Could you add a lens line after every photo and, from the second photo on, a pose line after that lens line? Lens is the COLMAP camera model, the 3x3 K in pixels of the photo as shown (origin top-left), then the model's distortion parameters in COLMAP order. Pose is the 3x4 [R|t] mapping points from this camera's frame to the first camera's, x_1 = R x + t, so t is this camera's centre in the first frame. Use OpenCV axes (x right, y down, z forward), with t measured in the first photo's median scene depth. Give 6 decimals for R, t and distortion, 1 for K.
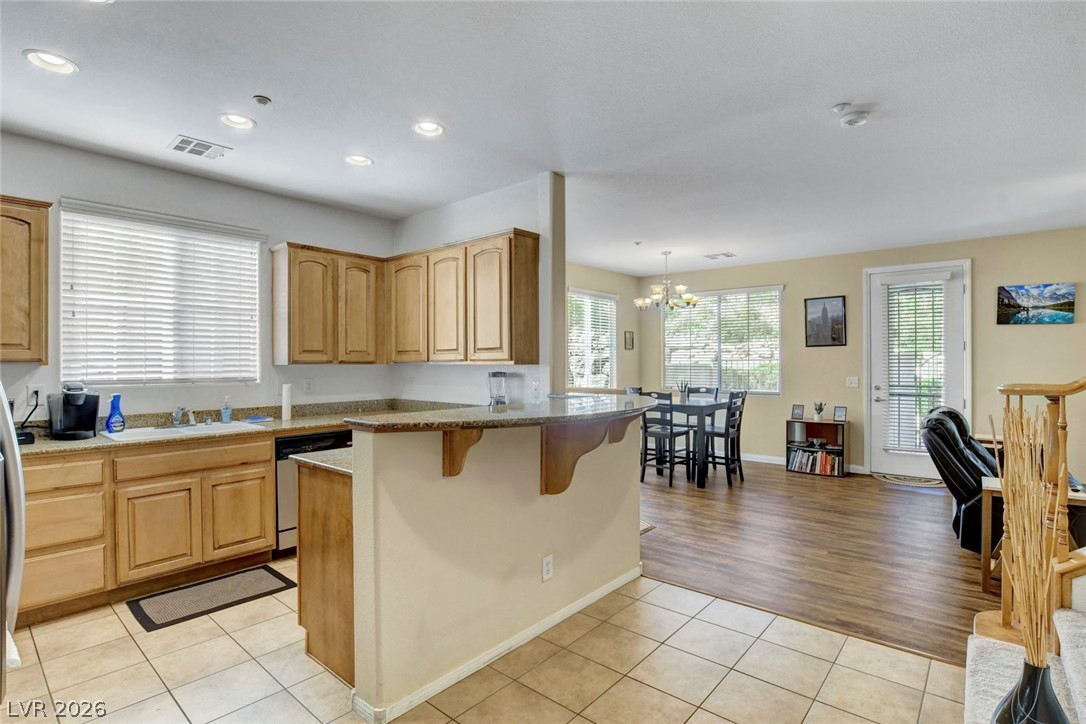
lens RADIAL K [[520.7, 0, 540.2], [0, 520.7, 363.6], [0, 0, 1]] dist [-0.034469, 0.003704]
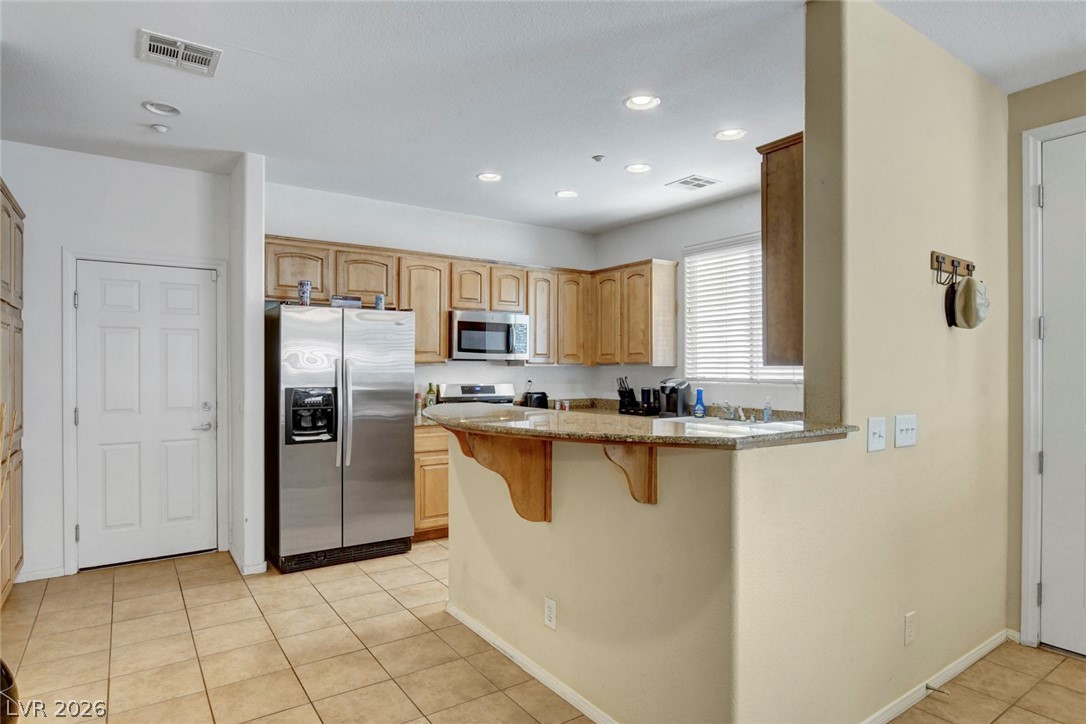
lens RADIAL K [[611.1, 0, 541.2], [0, 611.1, 369.2], [0, 0, 1]] dist [-0.027796, 0.011304]
pose [[-0.250716, 0.006304, -0.968040, 0.715670], [-0.002220, 0.999972, 0.007087, 0.000051], [0.968058, 0.003926, -0.250695, 0.924752]]
